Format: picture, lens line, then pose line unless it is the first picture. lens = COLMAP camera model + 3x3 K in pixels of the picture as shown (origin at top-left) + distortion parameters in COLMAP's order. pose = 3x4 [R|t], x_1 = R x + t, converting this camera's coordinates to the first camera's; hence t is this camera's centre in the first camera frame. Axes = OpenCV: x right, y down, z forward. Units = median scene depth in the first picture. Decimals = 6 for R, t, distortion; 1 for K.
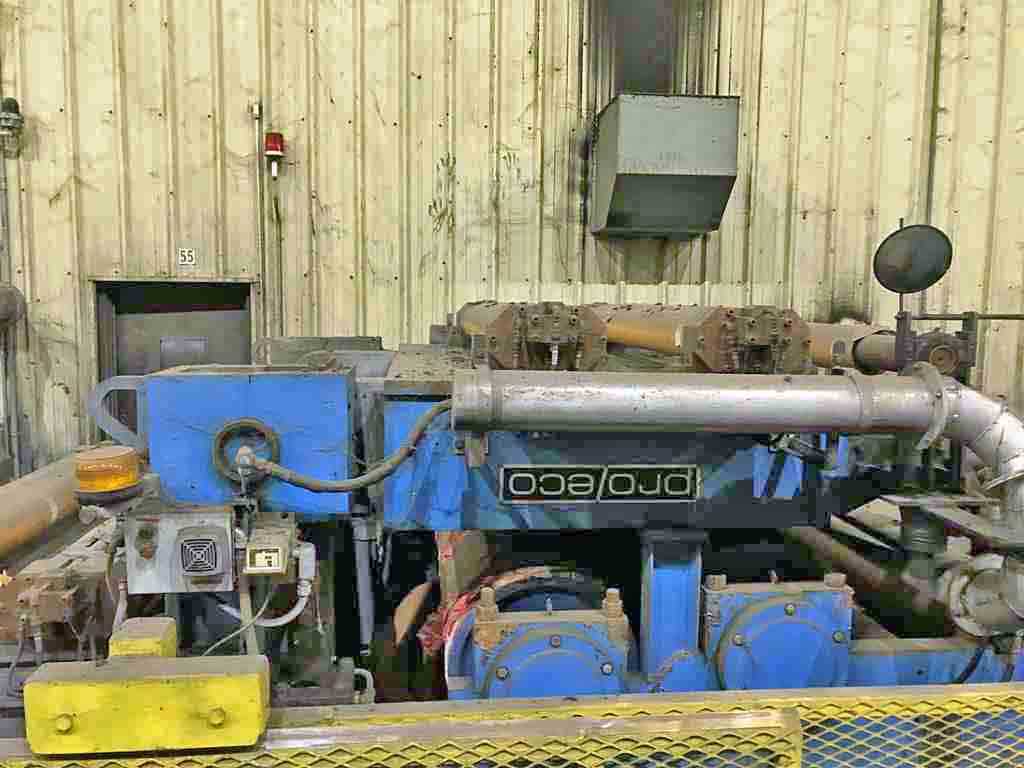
lens RADIAL K [[842.9, 0, 510.4], [0, 842.9, 383.9], [0, 0, 1]] dist [0.035851, -0.019863]
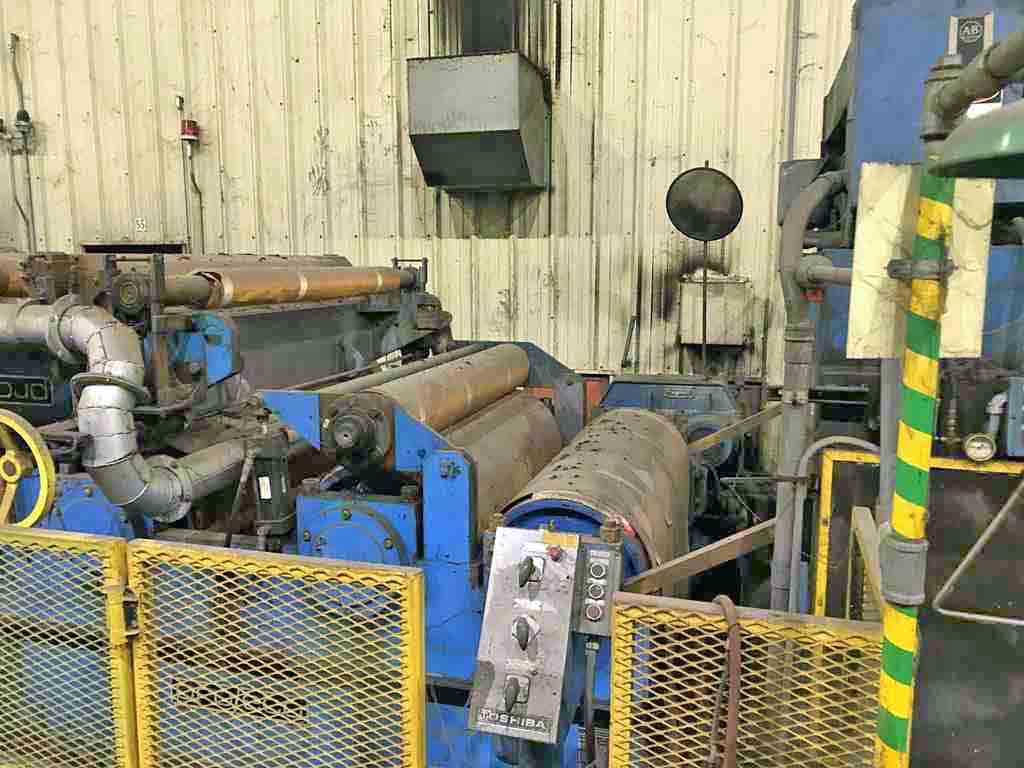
lens RADIAL K [[842.9, 0, 508.4], [0, 842.9, 382.0], [0, 0, 1]] dist [0.035851, -0.019863]
pose [[0.922401, 0.041160, -0.384034, 0.605938], [-0.025462, 0.998623, 0.045876, 0.012115], [0.385393, -0.032538, 0.922179, 0.037825]]
